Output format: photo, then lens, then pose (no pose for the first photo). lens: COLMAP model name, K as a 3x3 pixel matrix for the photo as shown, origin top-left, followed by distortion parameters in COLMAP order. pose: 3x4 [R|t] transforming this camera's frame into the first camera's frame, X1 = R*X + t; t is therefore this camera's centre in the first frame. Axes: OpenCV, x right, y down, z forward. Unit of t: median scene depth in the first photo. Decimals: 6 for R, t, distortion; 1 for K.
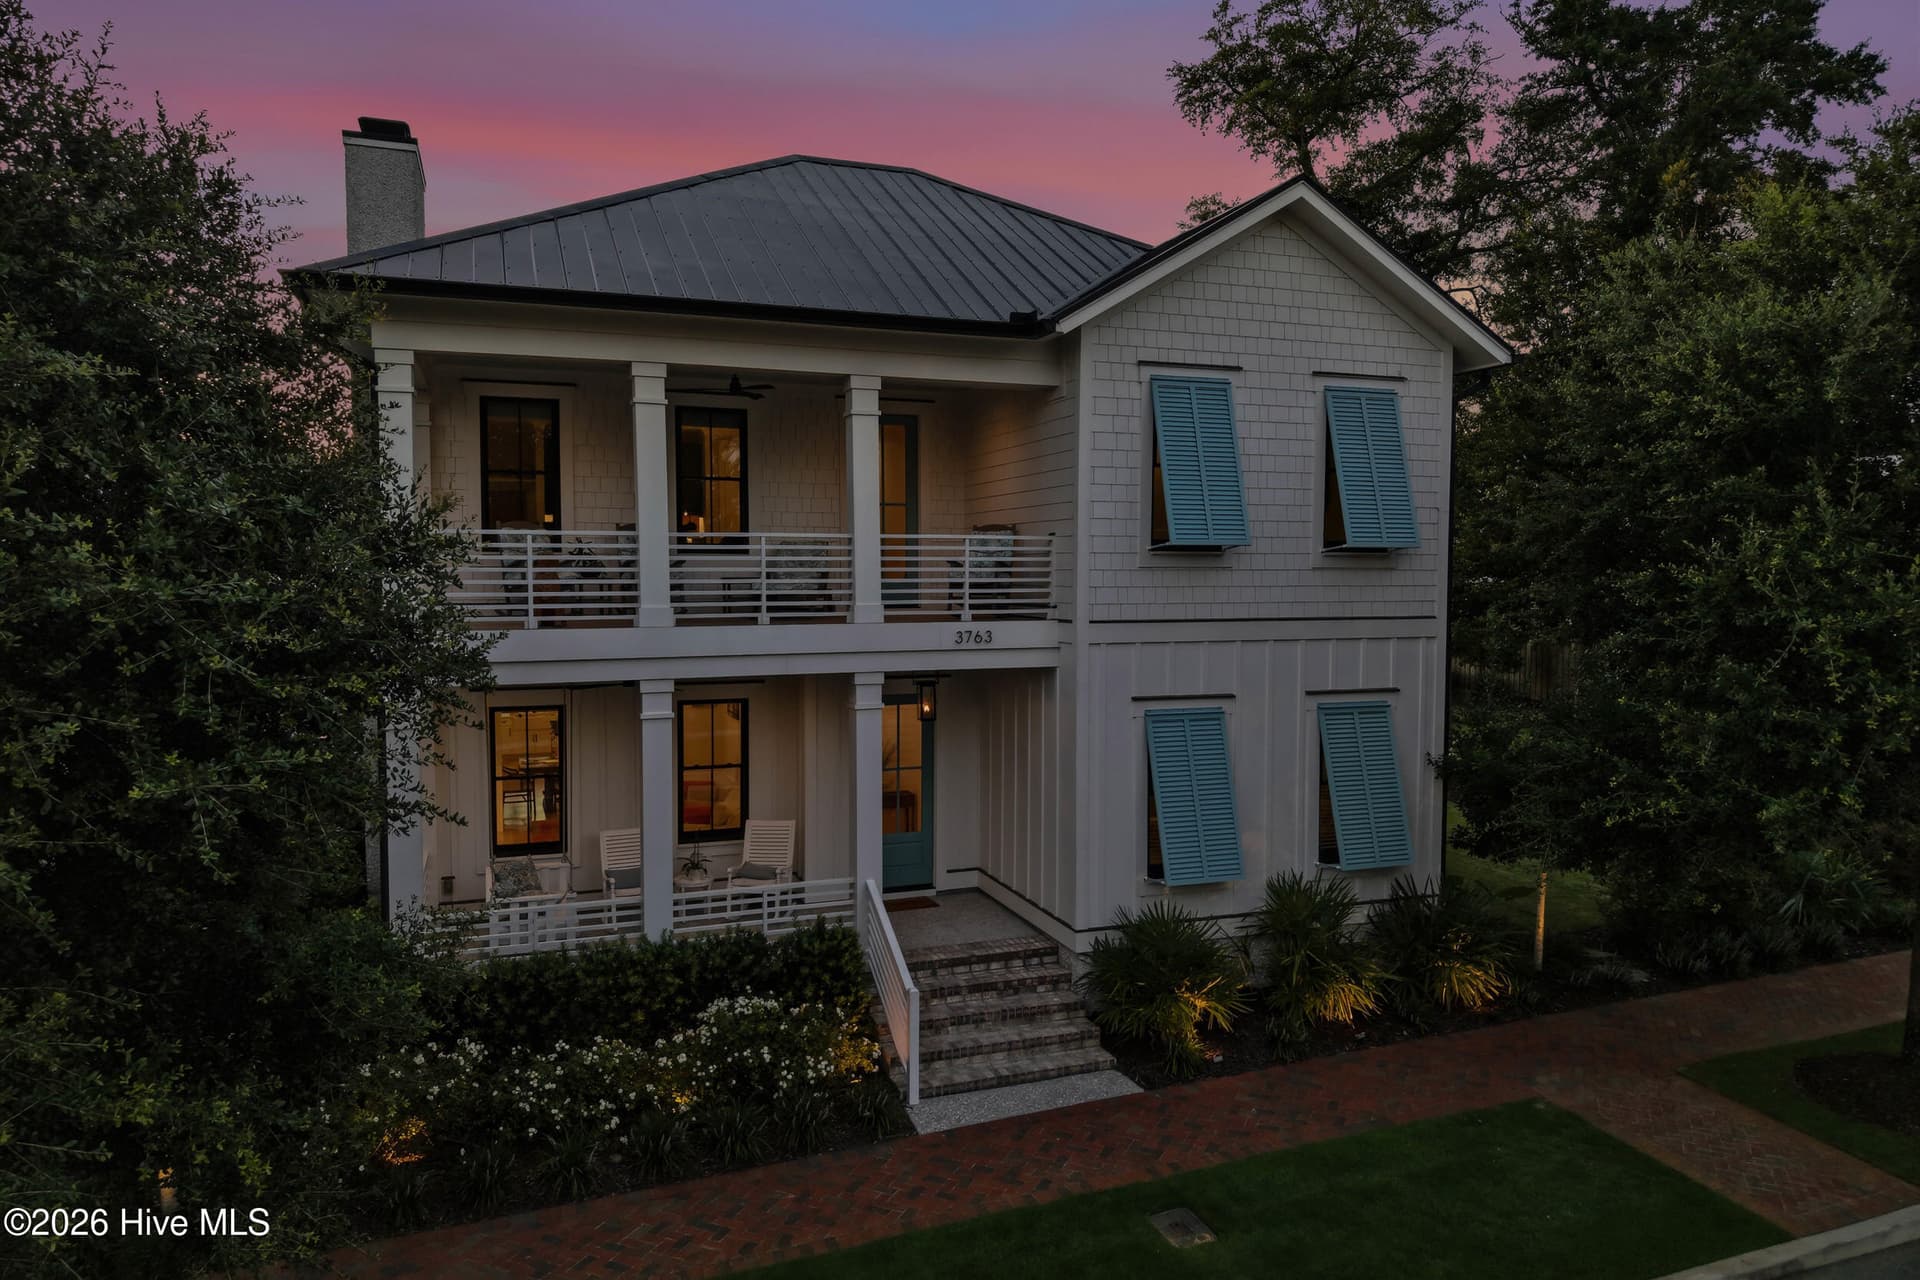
lens RADIAL K [[1286.6, 0, 960.0], [0, 1286.6, 640.0], [0, 0, 1]] dist [0.029952, -0.033071]
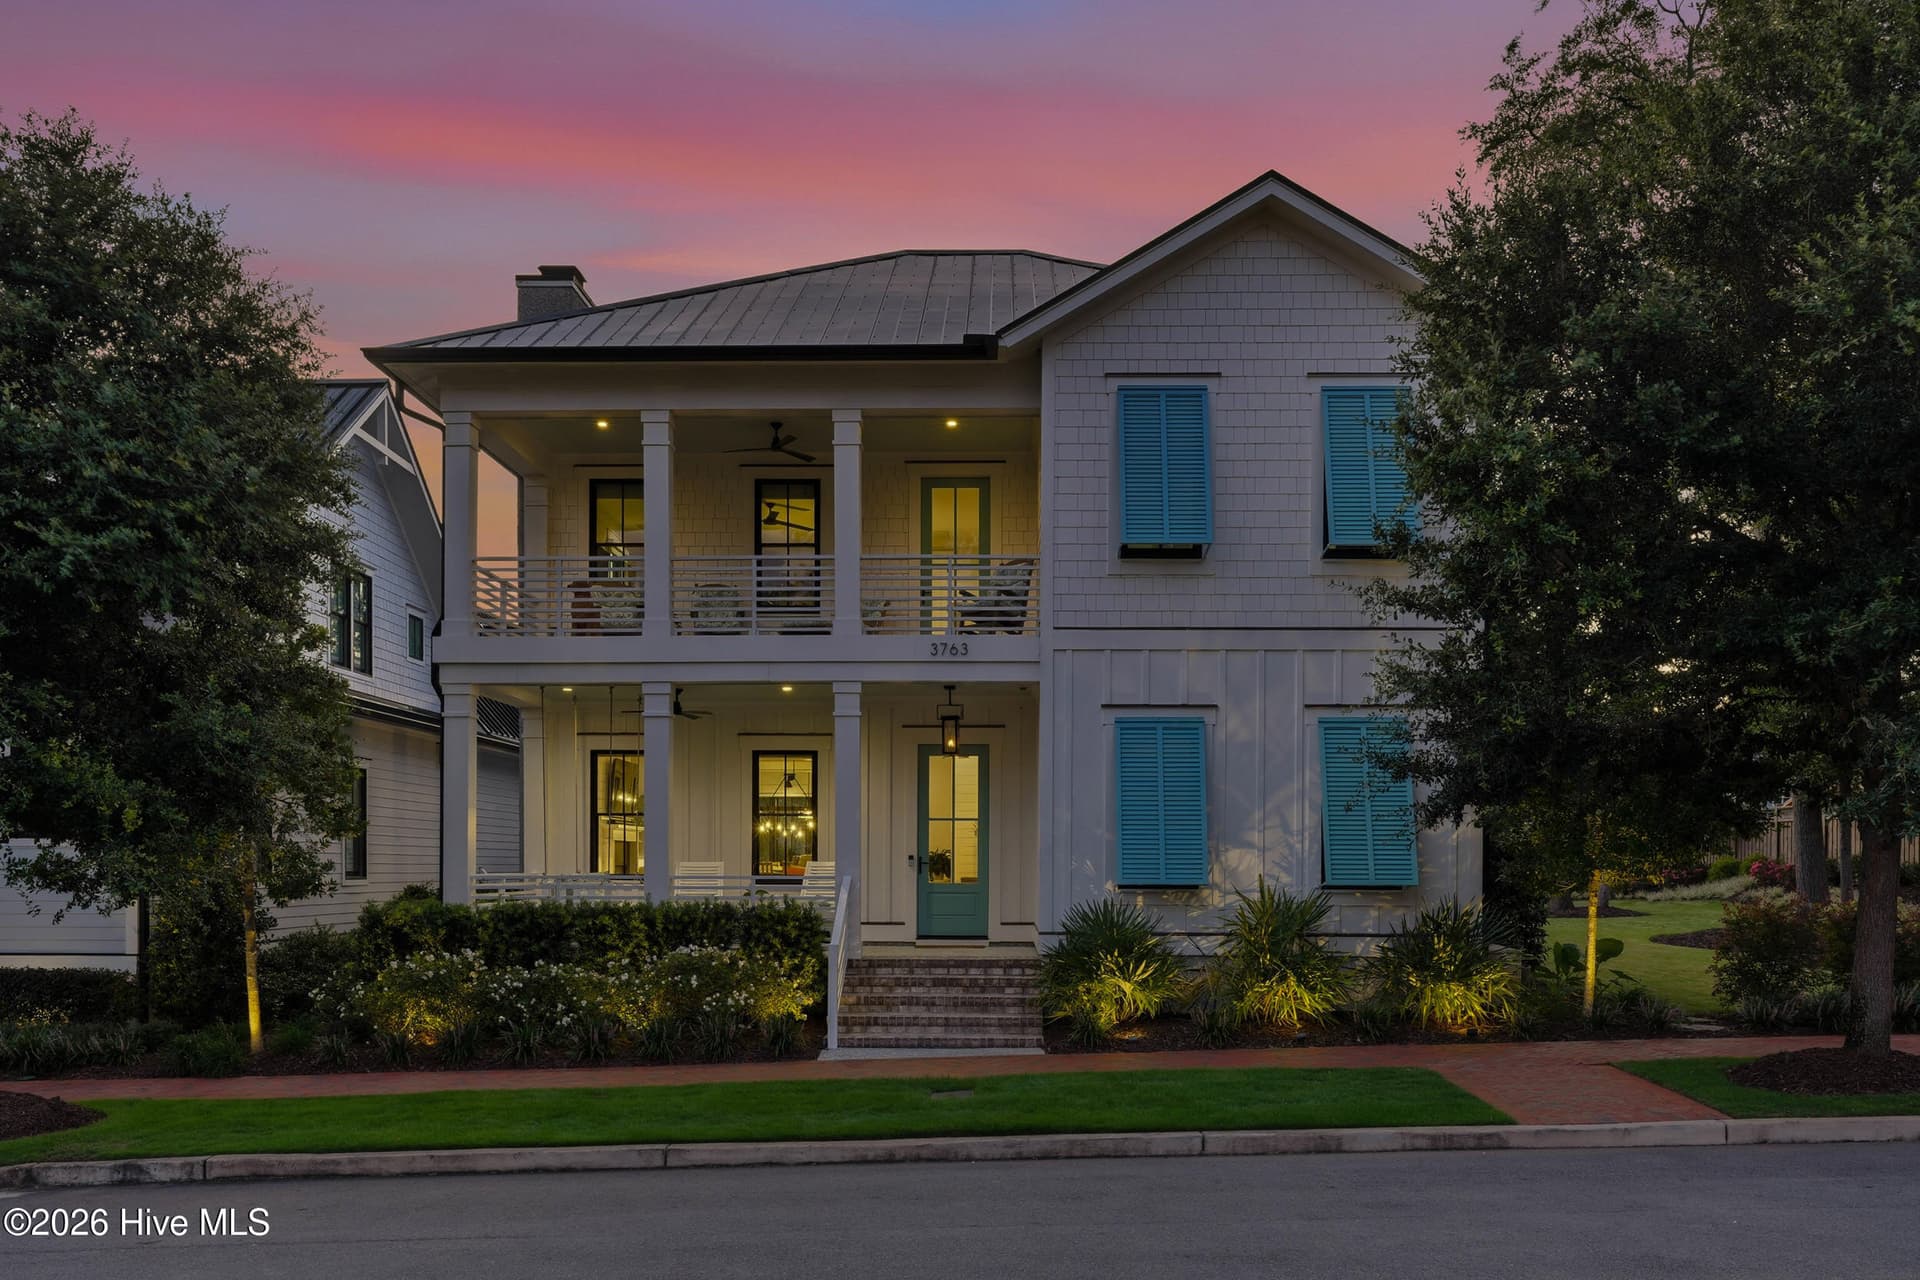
lens RADIAL K [[1595.2, 0, 947.0], [0, 1595.2, 872.3], [0, 0, 1]] dist [0.000121, 0.000167]
pose [[0.929152, 0.004705, -0.369667, 0.483413], [-0.024946, 0.998438, -0.049995, 0.241056], [0.368854, 0.055675, 0.927818, -0.195333]]
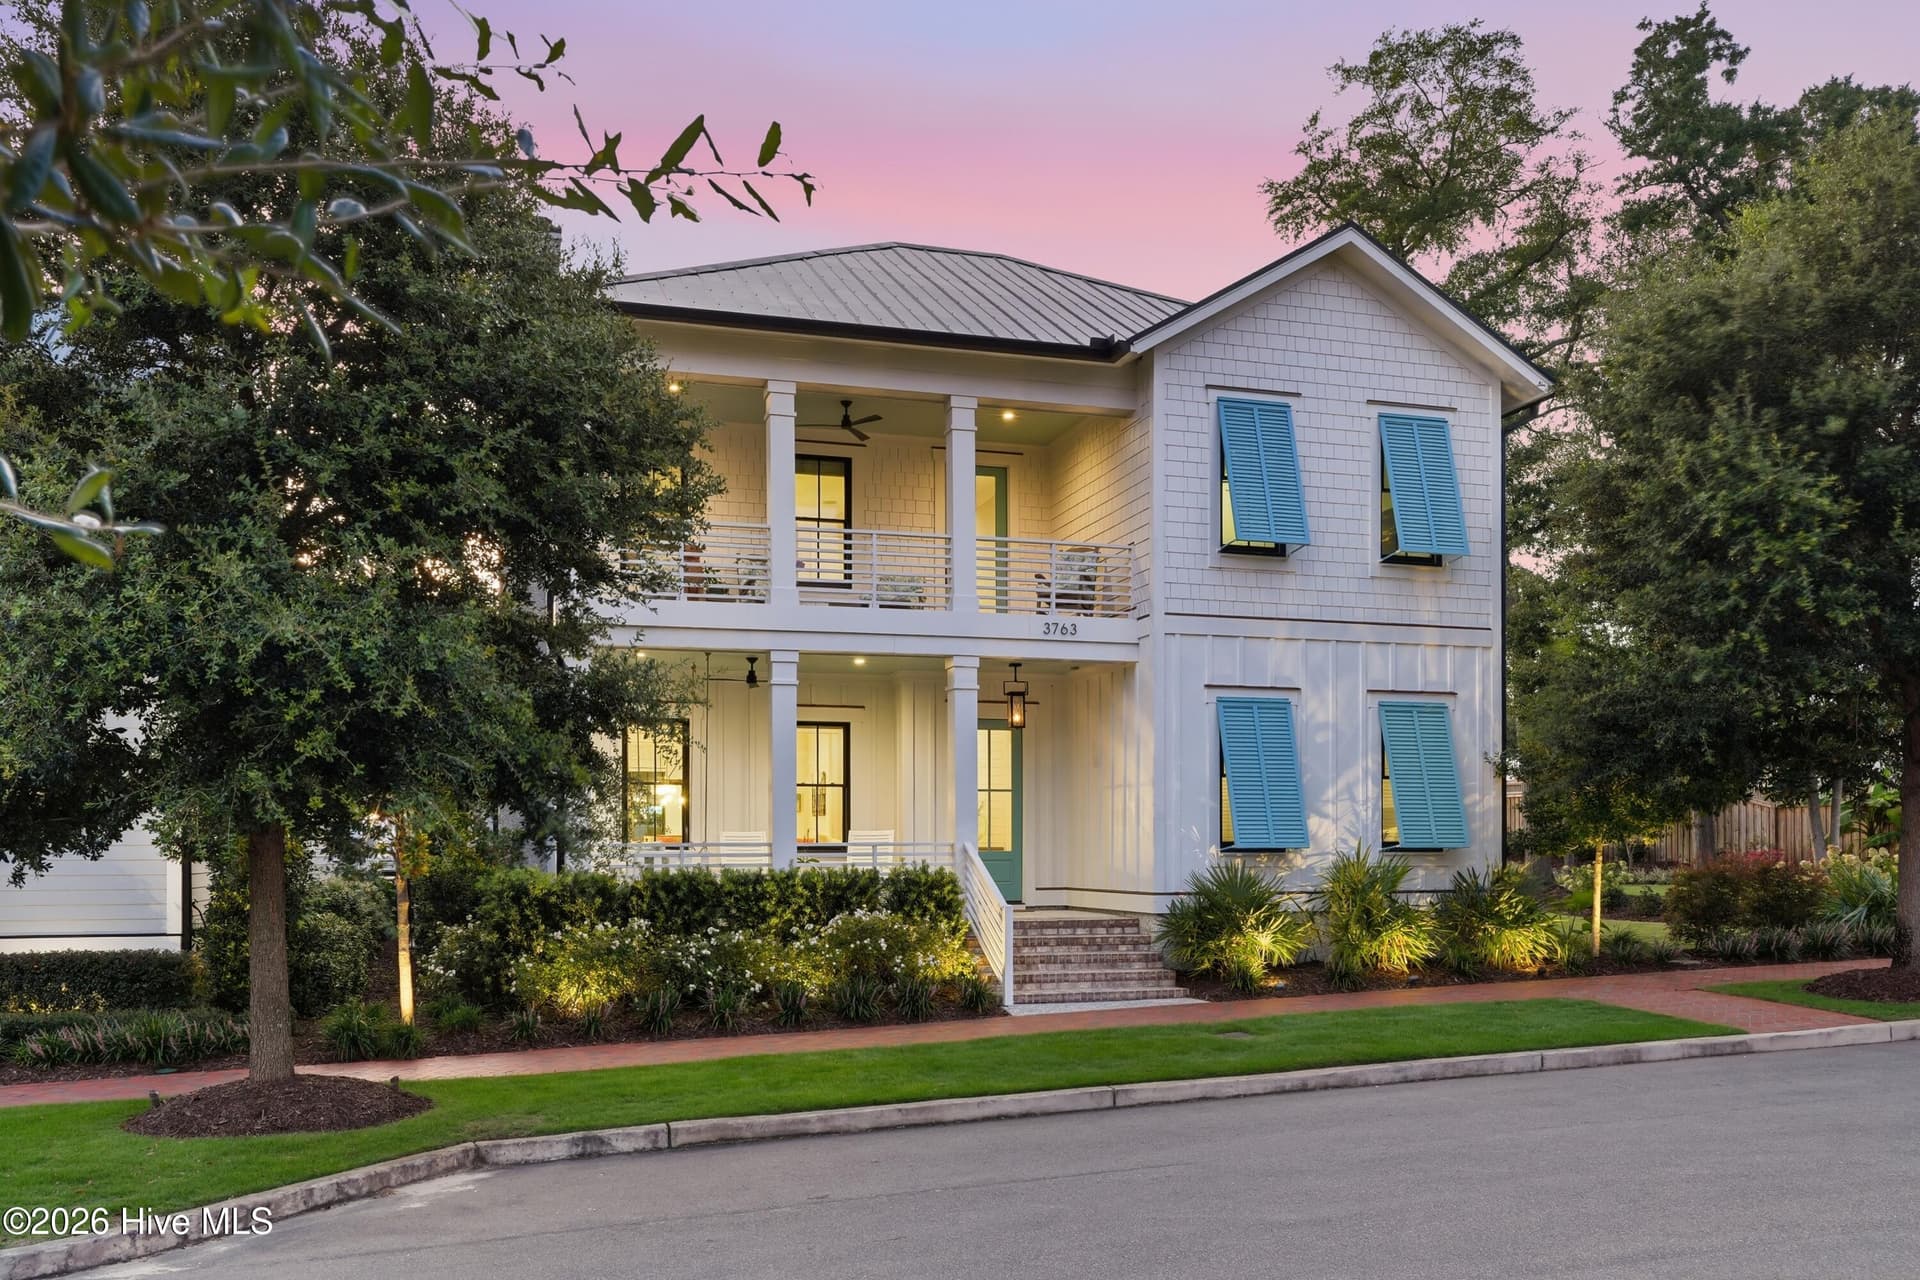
lens RADIAL K [[1589.8, 0, 952.1], [0, 1589.8, 838.1], [0, 0, 1]] dist [0.001230, 0.000715]
pose [[0.998314, -0.002194, -0.058001, -0.003286], [-0.001629, 0.997833, -0.065773, 0.266188], [0.058019, 0.065756, 0.996148, -0.364559]]
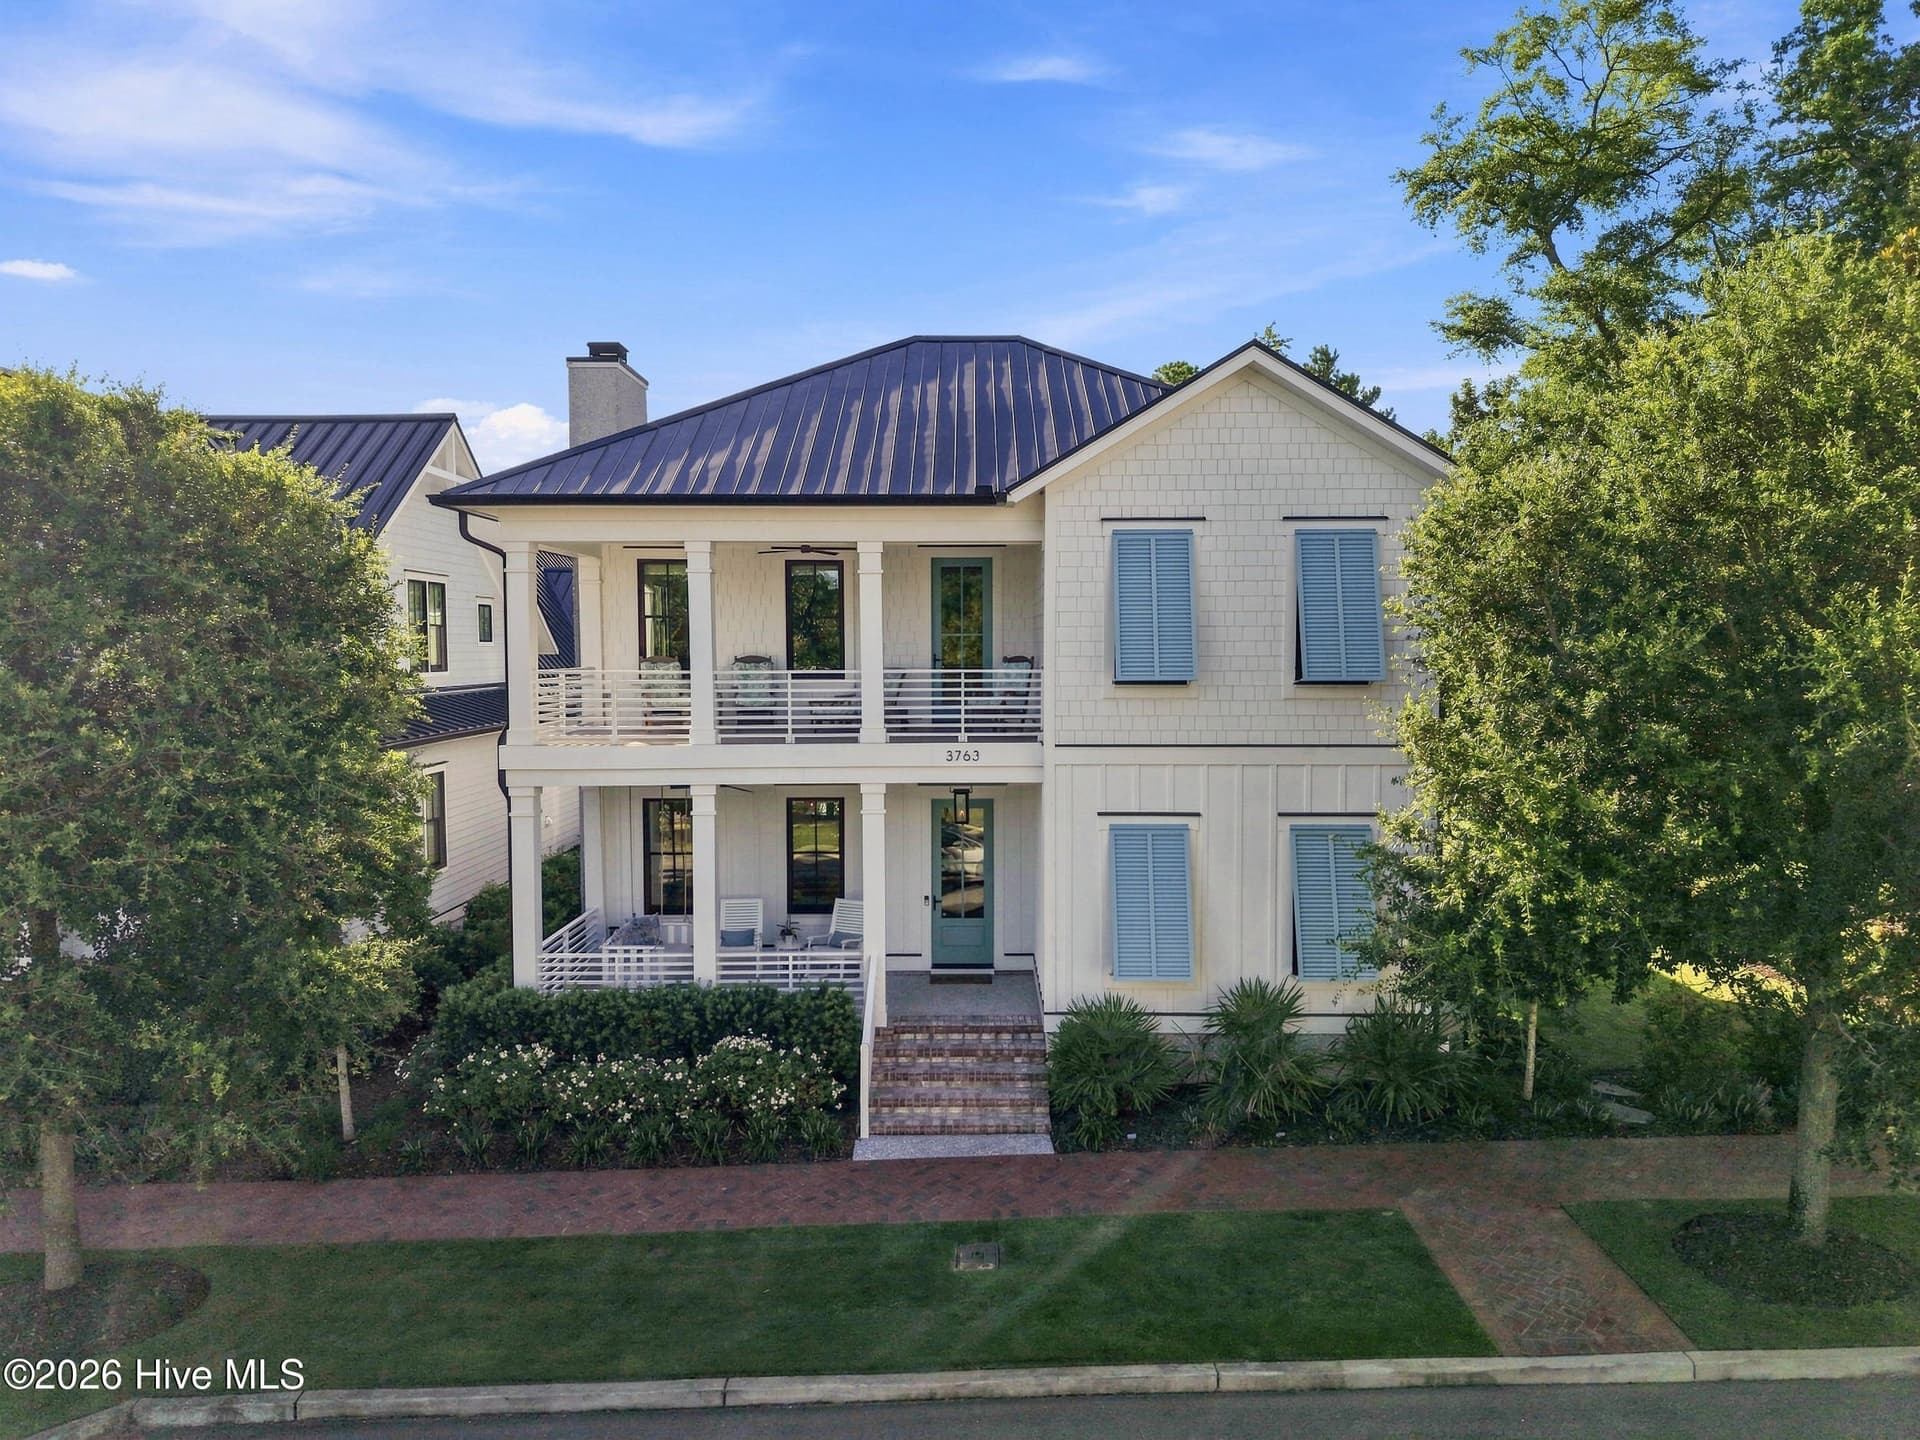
lens RADIAL K [[1283.7, 0, 960.0], [0, 1283.7, 720.0], [0, 0, 1]] dist [0.032107, -0.027910]
pose [[0.937128, 0.015928, -0.348621, 0.413485], [-0.015486, 0.999872, 0.004055, -0.039924], [0.348641, 0.001599, 0.937255, -0.106400]]
